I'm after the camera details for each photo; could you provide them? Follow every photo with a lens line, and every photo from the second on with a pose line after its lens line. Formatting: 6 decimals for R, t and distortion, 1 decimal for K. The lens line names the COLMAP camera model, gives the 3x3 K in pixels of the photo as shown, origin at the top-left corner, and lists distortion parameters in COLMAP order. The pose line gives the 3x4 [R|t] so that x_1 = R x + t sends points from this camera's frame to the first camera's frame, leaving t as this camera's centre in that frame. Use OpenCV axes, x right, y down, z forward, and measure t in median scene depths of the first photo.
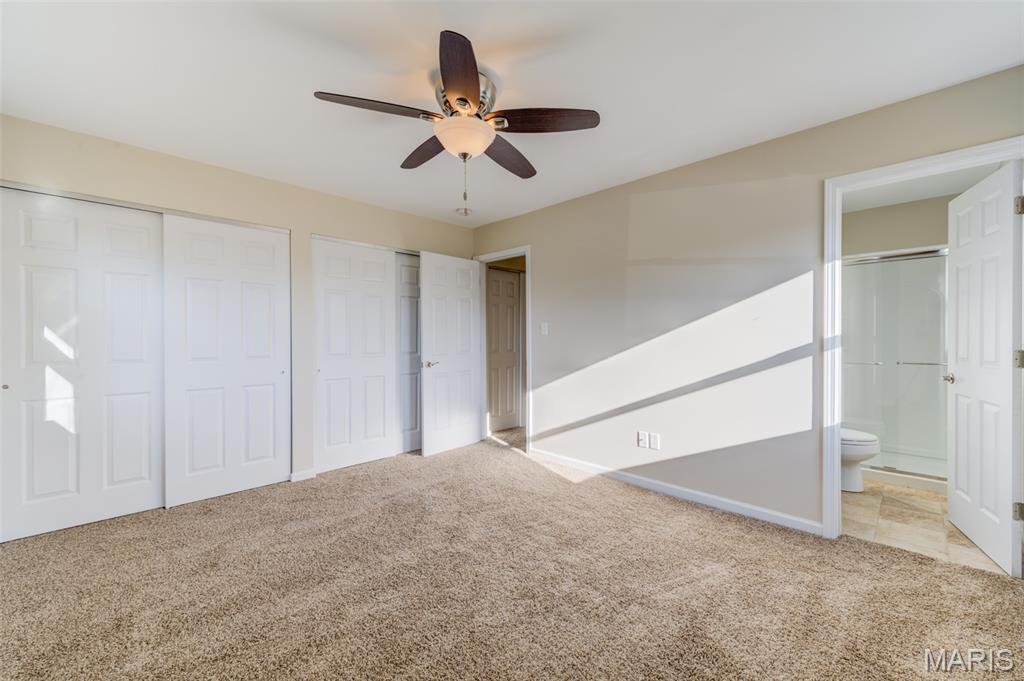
lens RADIAL K [[397.2, 0, 518.0], [0, 397.2, 335.9], [0, 0, 1]] dist [0.000562, -0.000127]
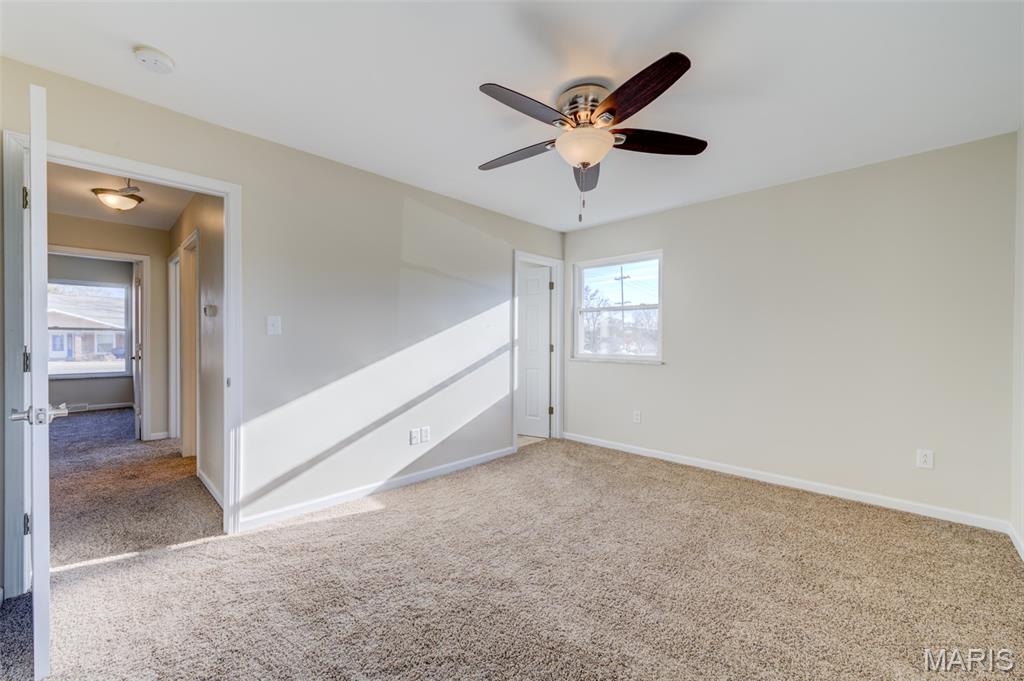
lens RADIAL K [[406.2, 0, 500.2], [0, 406.2, 337.7], [0, 0, 1]] dist [0.000713, 0.000177]
pose [[0.019599, 0.009628, 0.999762, -0.760955], [0.000235, 0.999954, -0.009635, 0.009940], [-0.999808, 0.000424, 0.019596, 0.759766]]
